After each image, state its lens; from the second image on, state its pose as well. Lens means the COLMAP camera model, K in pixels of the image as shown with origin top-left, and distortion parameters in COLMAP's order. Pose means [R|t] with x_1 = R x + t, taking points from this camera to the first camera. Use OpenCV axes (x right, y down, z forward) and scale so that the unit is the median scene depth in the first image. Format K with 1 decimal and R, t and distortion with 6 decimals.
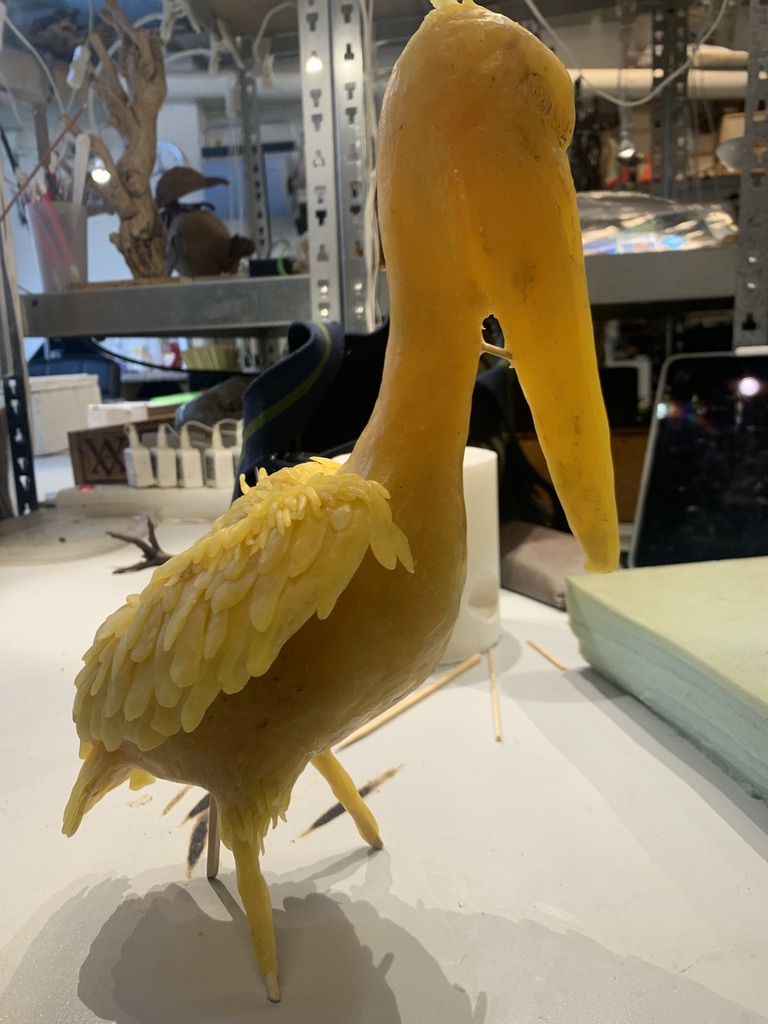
lens RADIAL K [[794.8, 0, 384.0], [0, 794.8, 512.0], [0, 0, 1]] dist [0.045931, -0.118871]
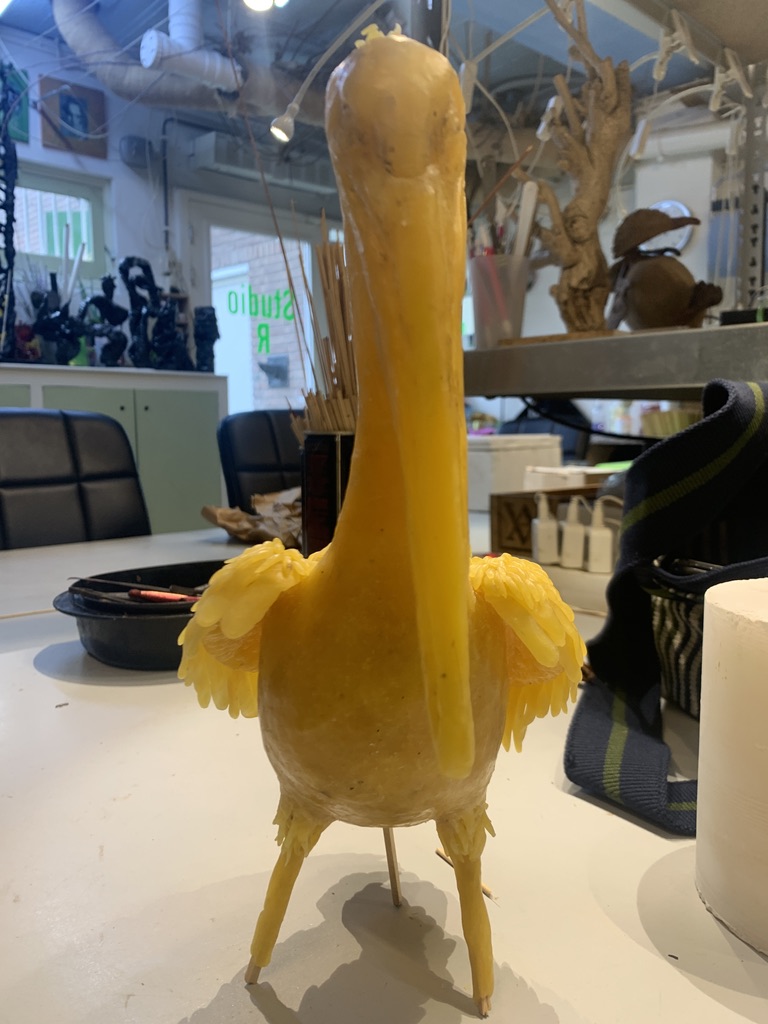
lens RADIAL K [[794.8, 0, 384.0], [0, 794.8, 512.0], [0, 0, 1]] dist [0.045931, -0.118871]
pose [[0.826385, 0.103748, -0.553465, 0.035053], [-0.145132, 0.988916, -0.031324, -0.034947], [0.544081, 0.106211, 0.832283, 0.159933]]
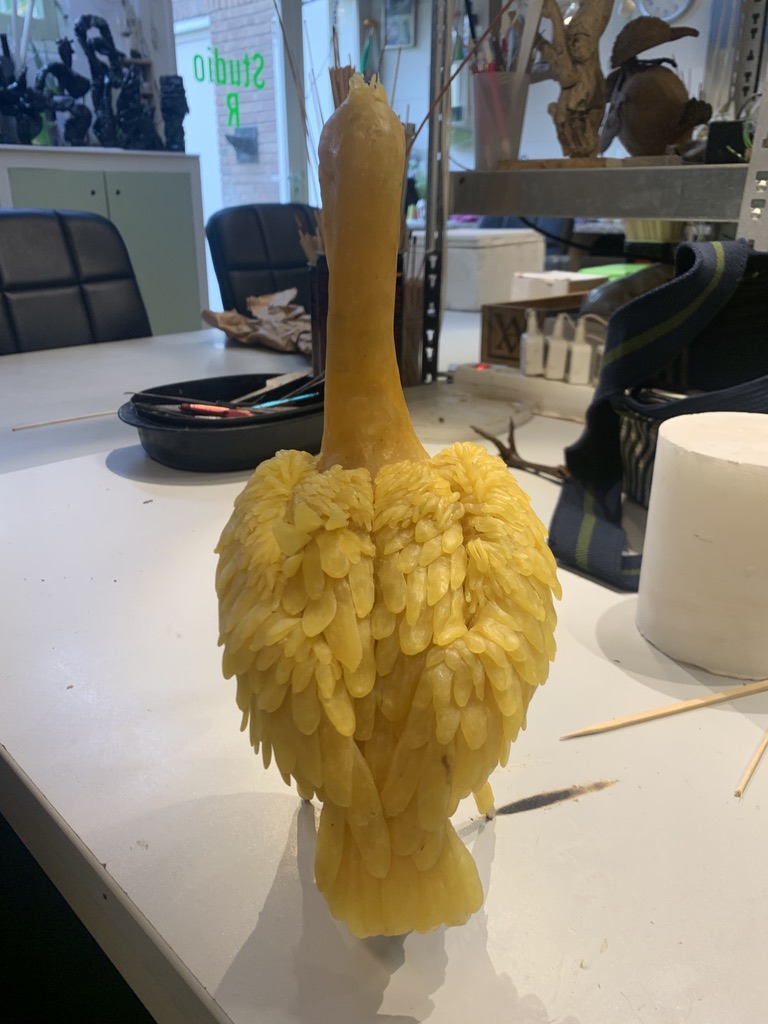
lens RADIAL K [[796.5, 0, 384.0], [0, 796.5, 512.0], [0, 0, 1]] dist [-0.007717, 0.006946]
pose [[0.845394, 0.240600, -0.476886, 0.062572], [-0.146879, 0.963101, 0.225529, -0.064663], [0.513552, -0.120616, 0.849539, 0.030343]]
